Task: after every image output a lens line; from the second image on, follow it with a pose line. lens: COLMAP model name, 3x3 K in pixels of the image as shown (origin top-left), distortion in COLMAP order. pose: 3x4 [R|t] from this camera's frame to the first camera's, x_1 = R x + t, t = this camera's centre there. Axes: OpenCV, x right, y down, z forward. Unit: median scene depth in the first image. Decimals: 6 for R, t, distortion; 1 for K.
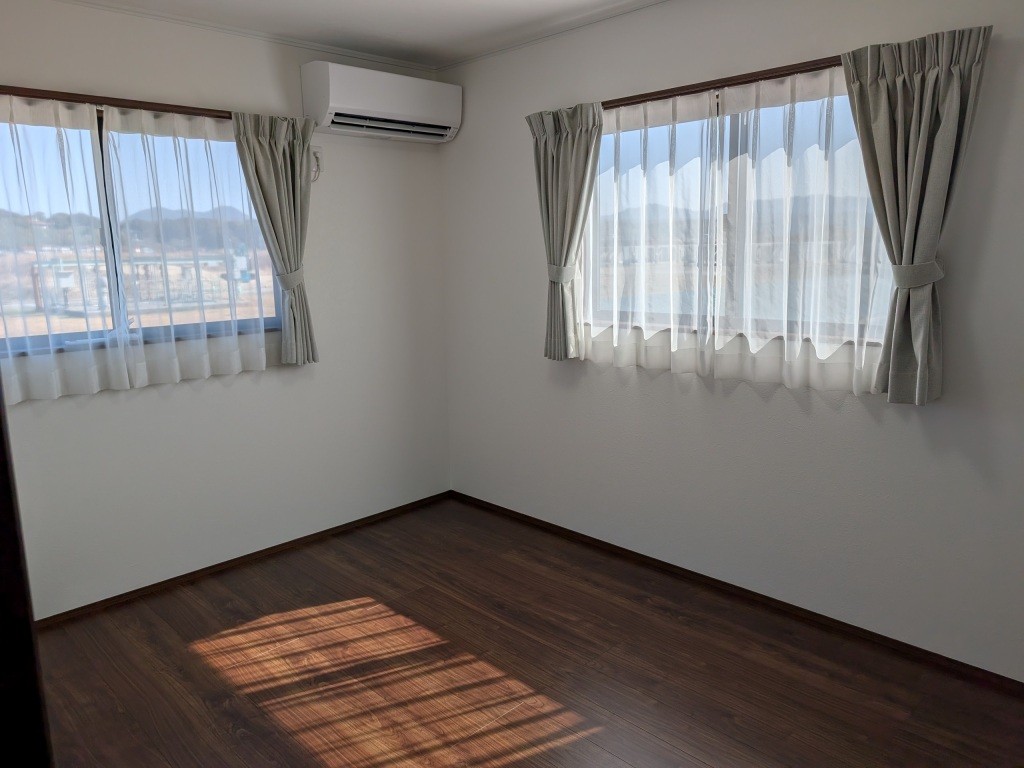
lens RADIAL K [[748.0, 0, 512.0], [0, 748.0, 384.0], [0, 0, 1]] dist [0.048548, -0.057202]
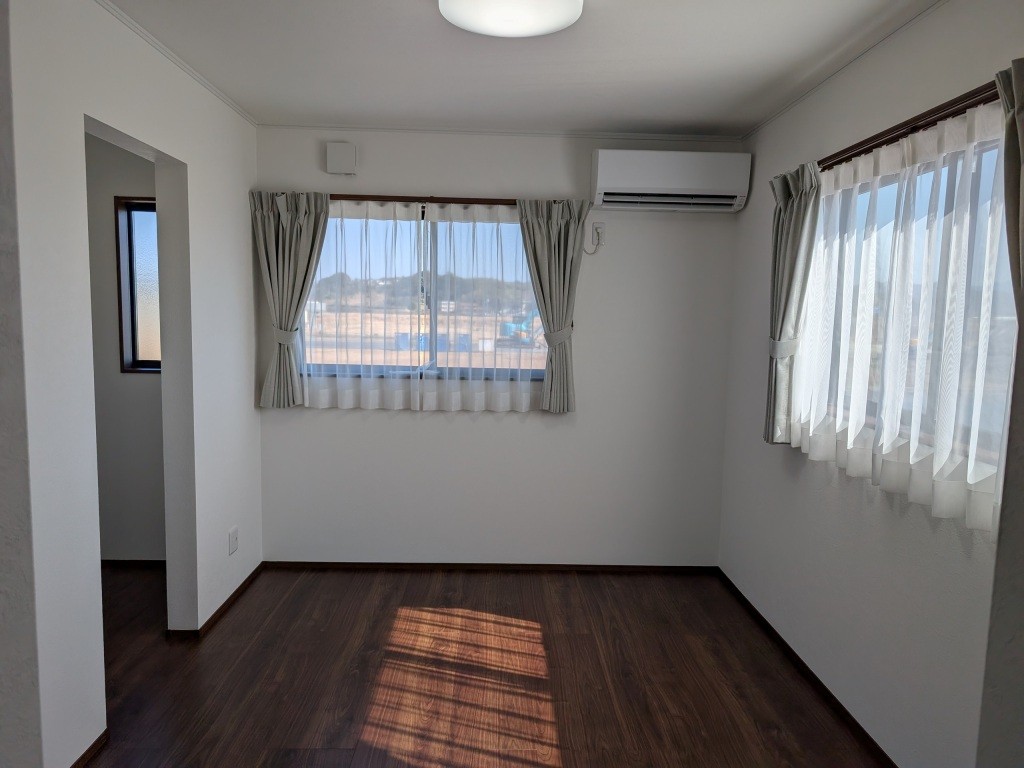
lens RADIAL K [[748.9, 0, 511.7], [0, 748.9, 420.8], [0, 0, 1]] dist [0.006064, -0.001540]
pose [[0.717085, 0.135426, -0.683702, 0.511961], [-0.162980, 0.986327, 0.024432, -0.034594], [0.677662, 0.093910, 0.729352, 0.140379]]
